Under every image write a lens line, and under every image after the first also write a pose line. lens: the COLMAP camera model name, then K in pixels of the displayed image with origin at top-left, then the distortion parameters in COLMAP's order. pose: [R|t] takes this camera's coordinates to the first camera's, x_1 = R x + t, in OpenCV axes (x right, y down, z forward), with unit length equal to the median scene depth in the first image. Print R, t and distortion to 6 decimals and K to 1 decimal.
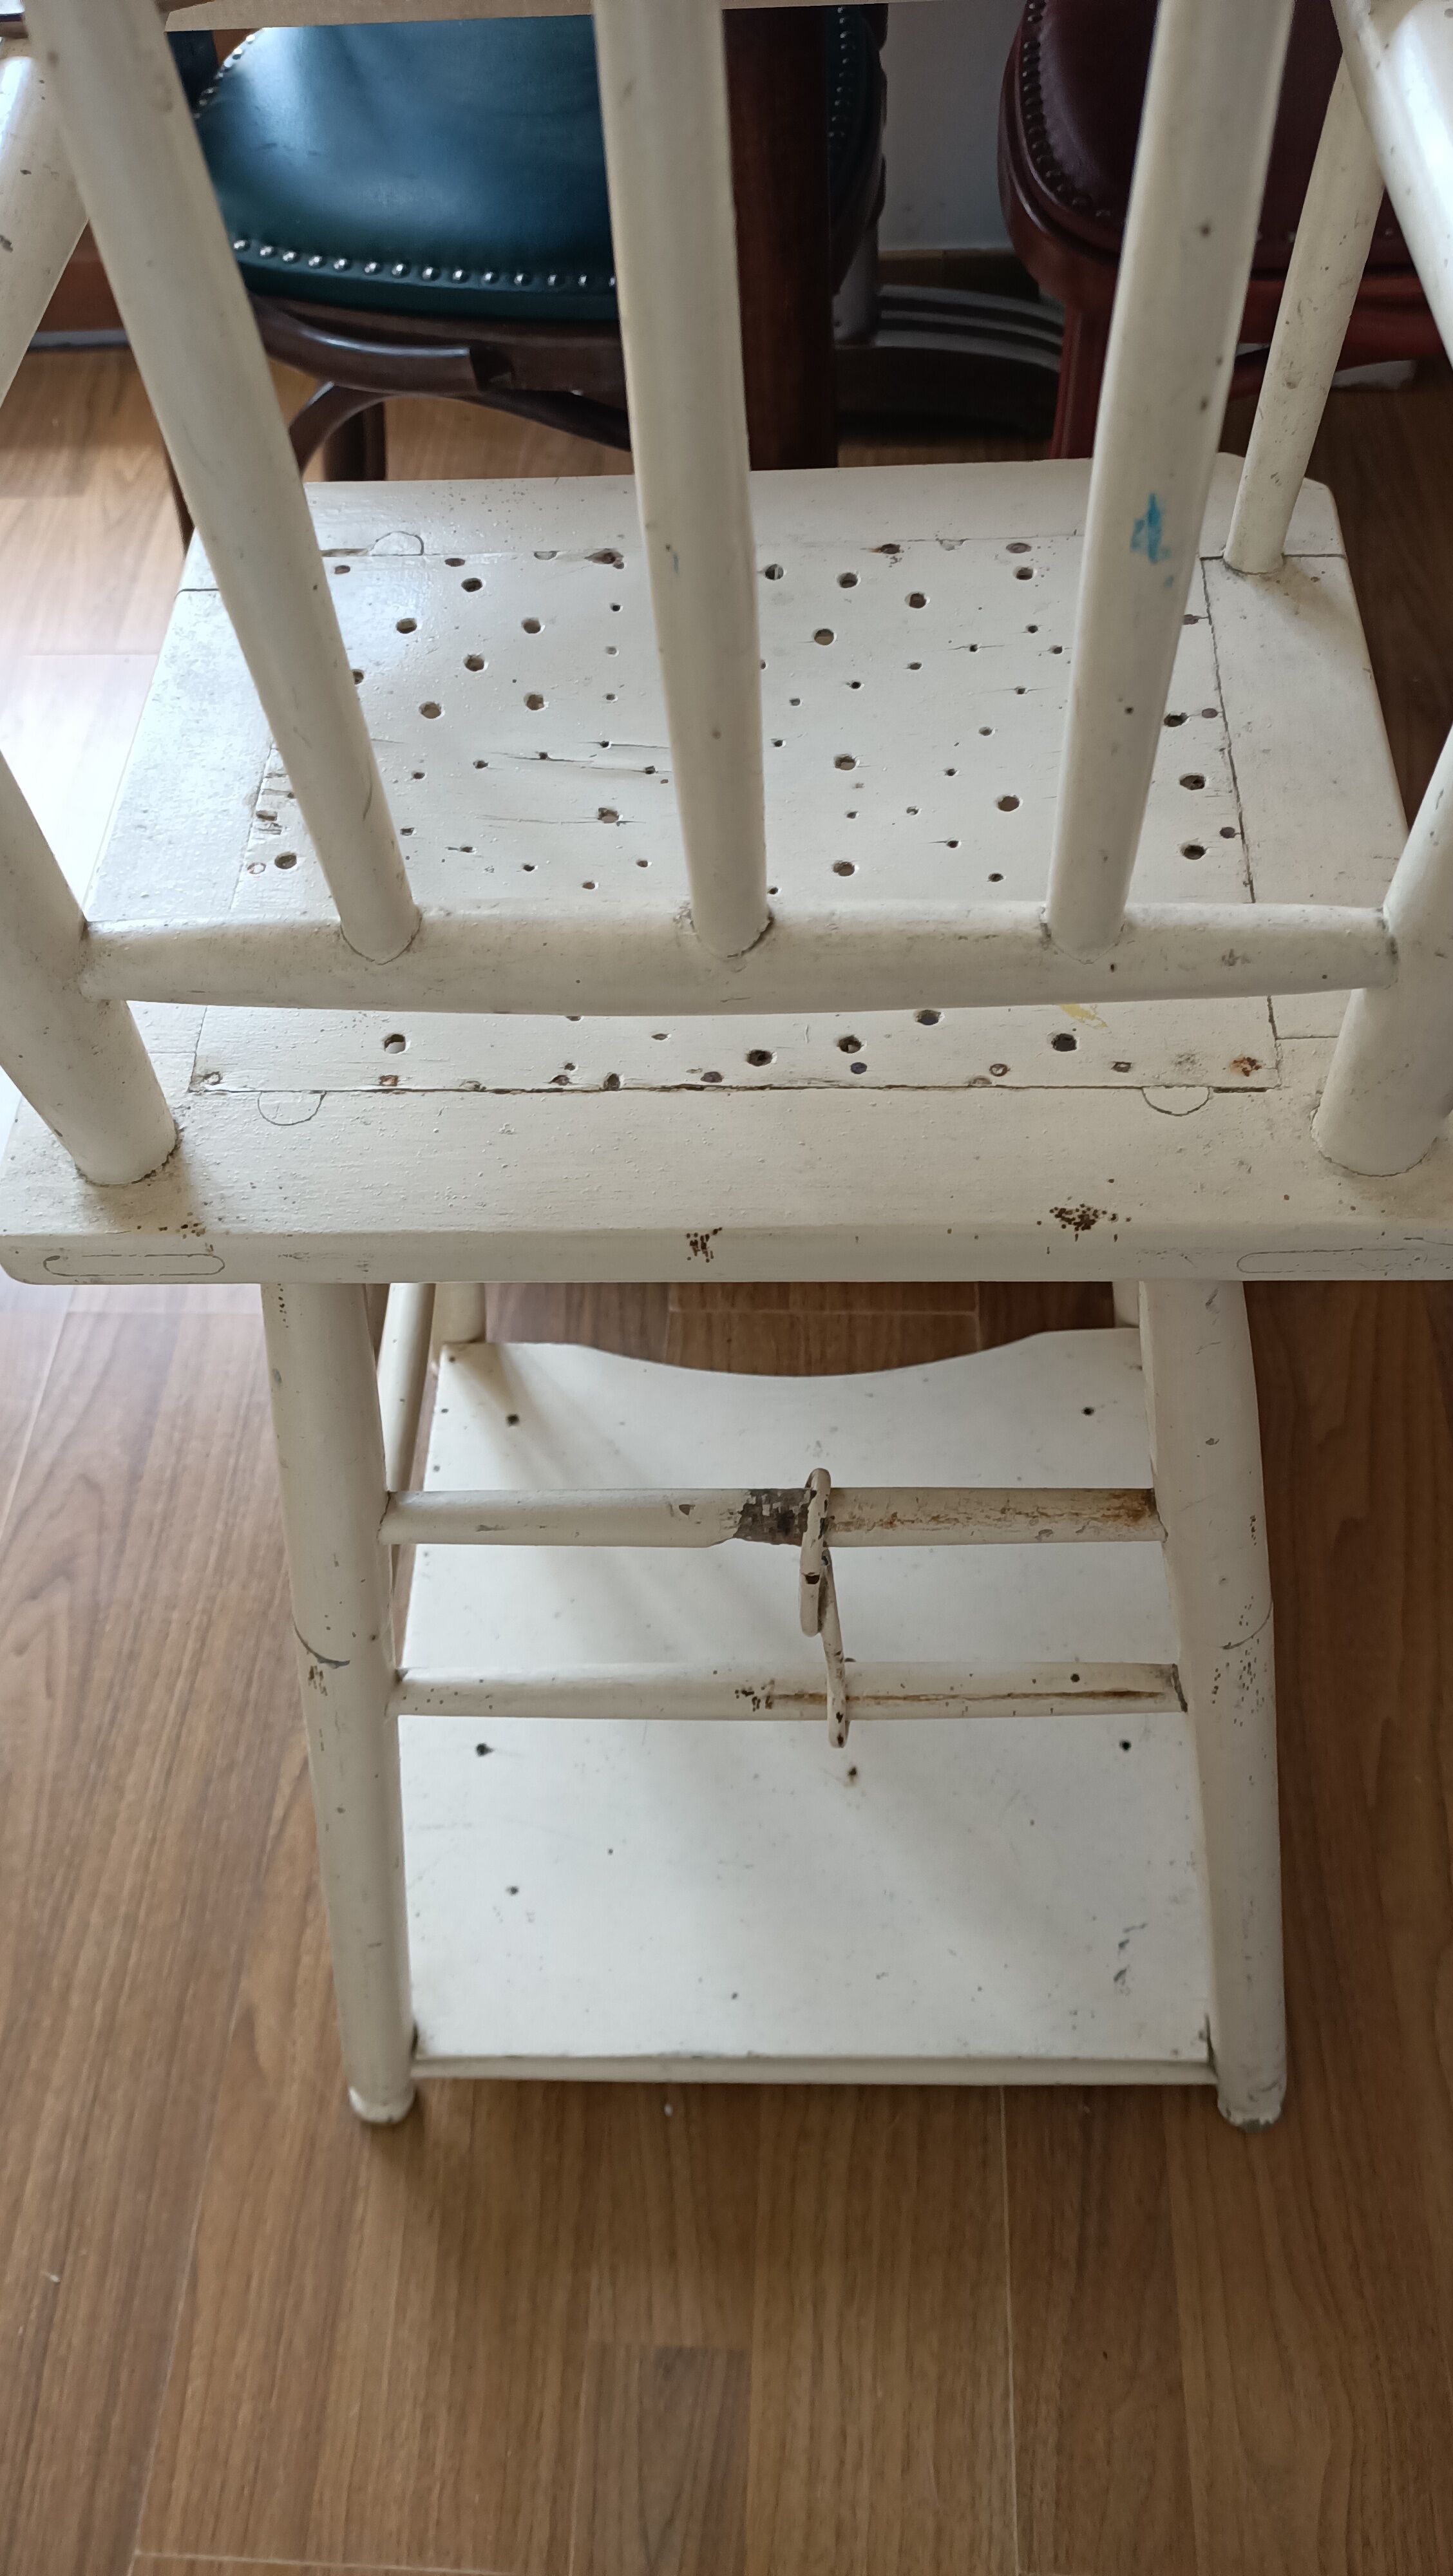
lens RADIAL K [[1929.2, 0, 718.5], [0, 1929.2, 1290.6], [0, 0, 1]] dist [0.048915, -0.061018]
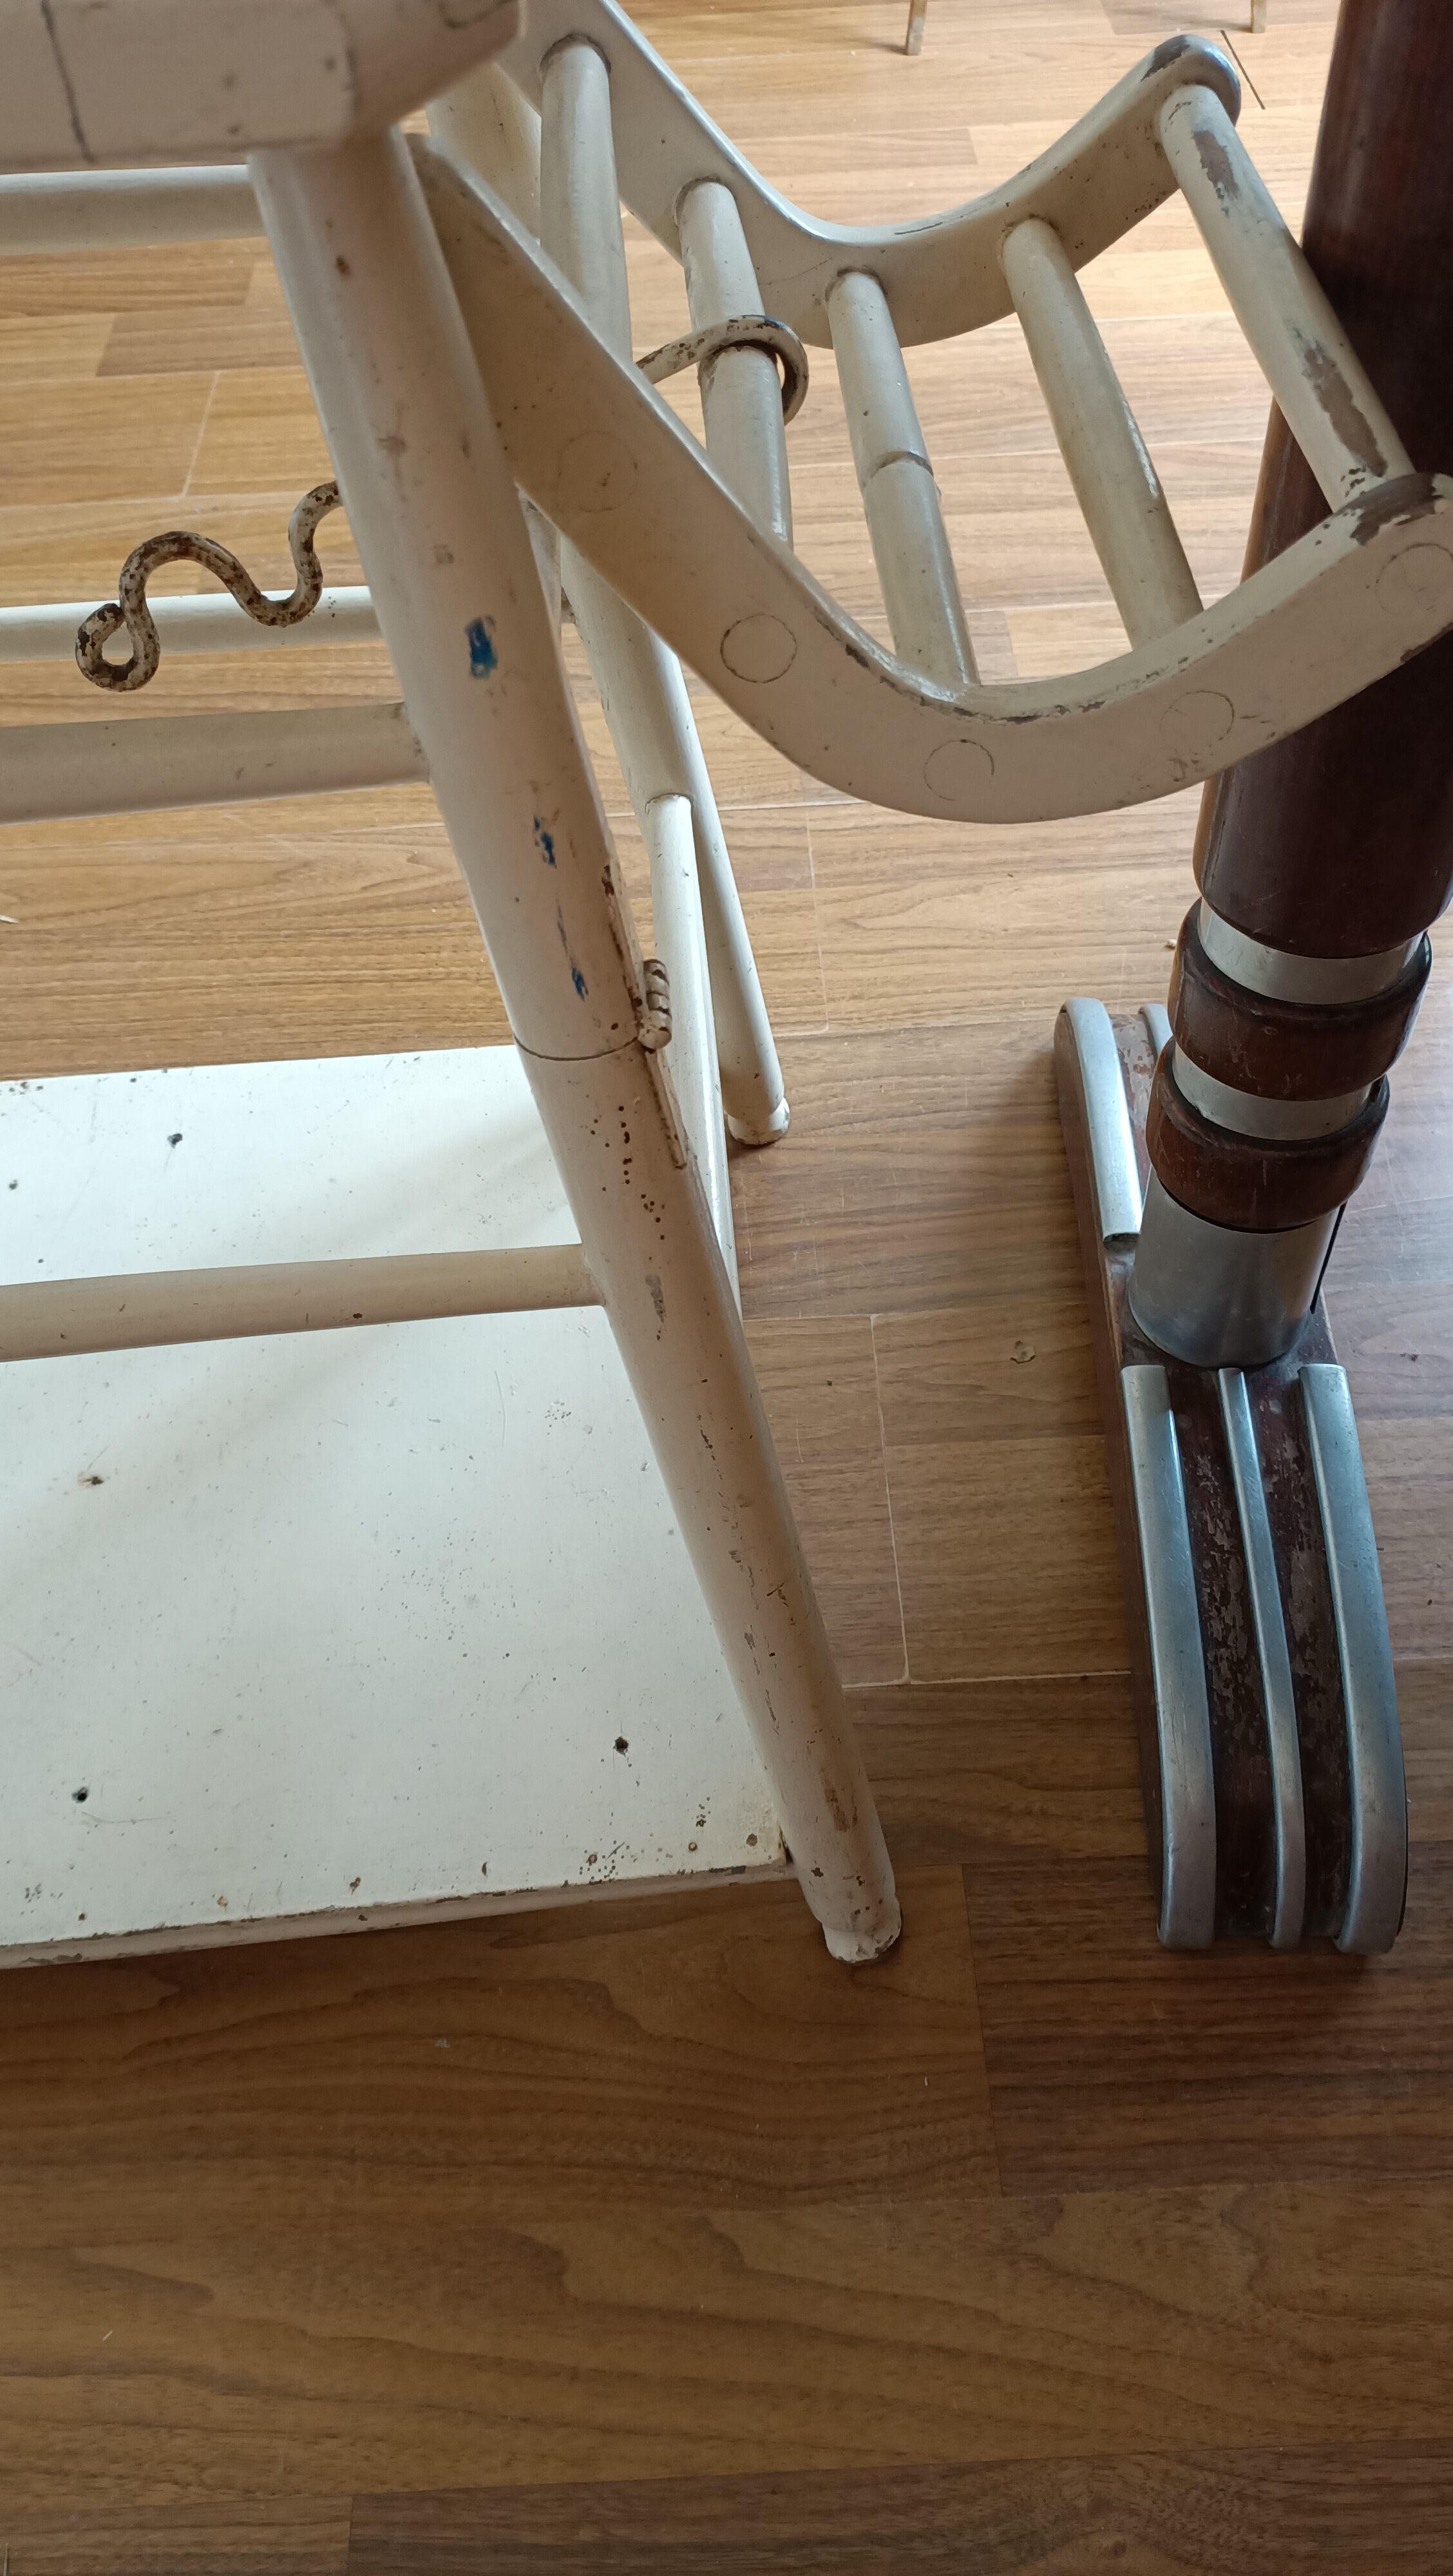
lens RADIAL K [[1929.2, 0, 721.1], [0, 1929.2, 1293.4], [0, 0, 1]] dist [0.048915, -0.061018]
pose [[0.091409, 0.809317, -0.580216, 0.714959], [-0.803942, 0.403808, 0.436598, -0.493123], [0.587641, 0.426551, 0.687555, 0.810888]]
